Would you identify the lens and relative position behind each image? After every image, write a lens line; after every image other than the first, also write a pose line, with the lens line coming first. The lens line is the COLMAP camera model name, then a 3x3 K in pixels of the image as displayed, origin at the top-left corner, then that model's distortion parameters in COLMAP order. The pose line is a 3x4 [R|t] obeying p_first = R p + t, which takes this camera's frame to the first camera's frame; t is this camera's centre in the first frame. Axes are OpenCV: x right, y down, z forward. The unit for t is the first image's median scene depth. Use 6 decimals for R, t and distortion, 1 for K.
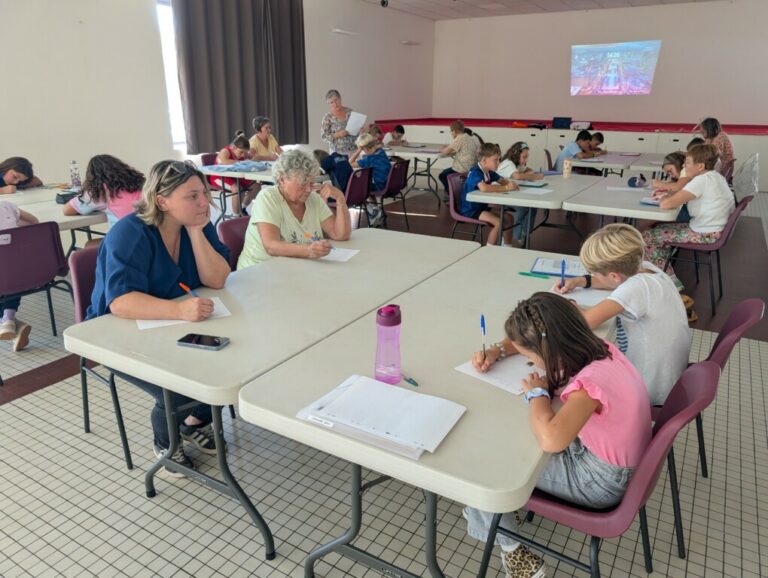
lens RADIAL K [[547.5, 0, 387.6], [0, 547.5, 283.2], [0, 0, 1]] dist [0.003077, -0.005103]
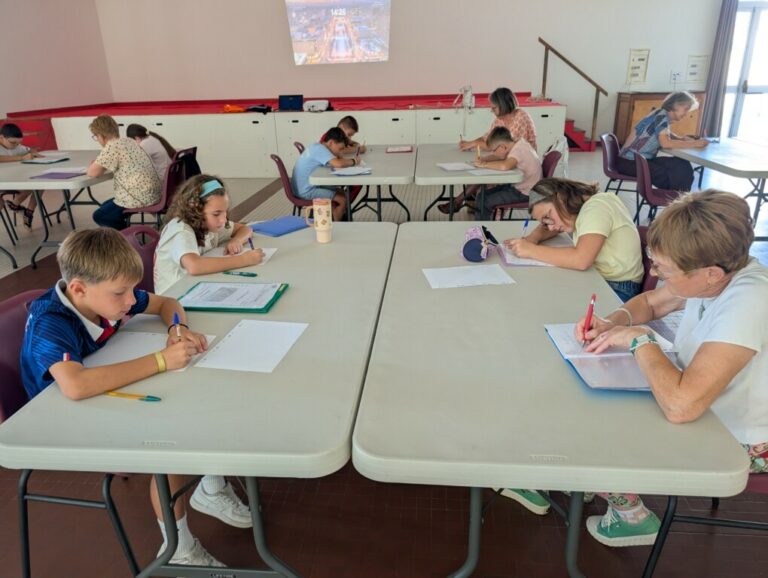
lens RADIAL K [[547.5, 0, 380.5], [0, 547.5, 286.3], [0, 0, 1]] dist [0.003077, -0.005103]
pose [[0.899568, -0.187206, 0.394628, 0.087486], [0.169106, 0.982304, 0.080510, -0.087443], [-0.402716, -0.005691, 0.915307, 0.270843]]
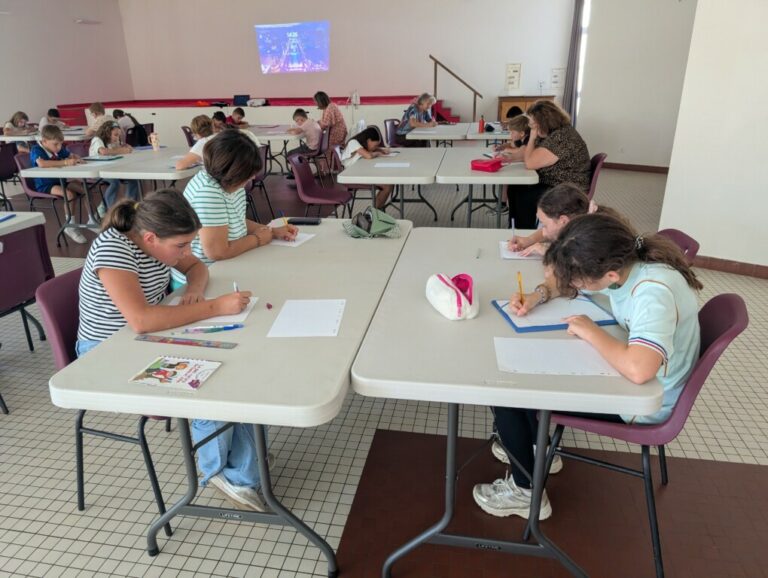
lens RADIAL K [[547.5, 0, 378.8], [0, 547.5, 303.1], [0, 0, 1]] dist [0.003077, -0.005103]
pose [[0.937927, -0.155089, 0.310227, 0.170808], [0.135053, 0.987169, 0.085193, 0.038906], [-0.319459, -0.038008, 0.946838, -0.101851]]
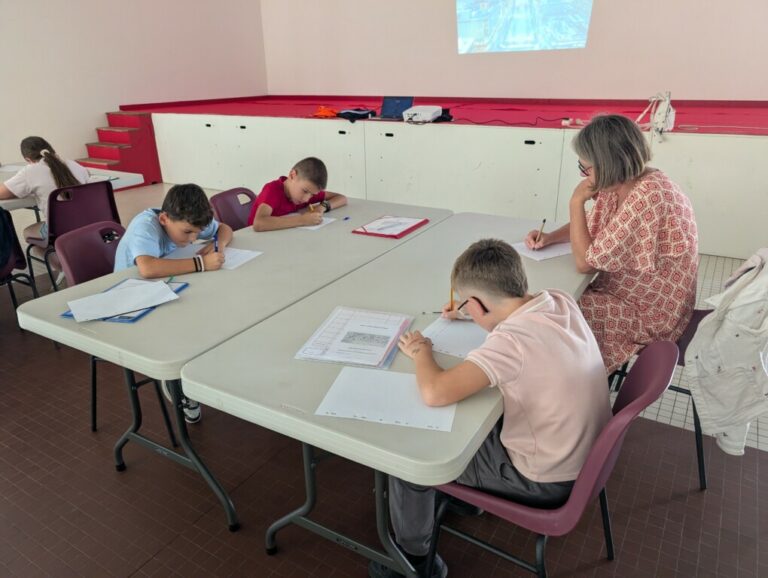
lens RADIAL K [[547.5, 0, 380.8], [0, 547.5, 288.6], [0, 0, 1]] dist [0.003077, -0.005103]
pose [[0.999433, -0.014519, -0.030363, 0.305316], [0.016349, 0.998007, 0.060944, -0.147413], [0.029418, -0.061406, 0.997679, 0.452212]]
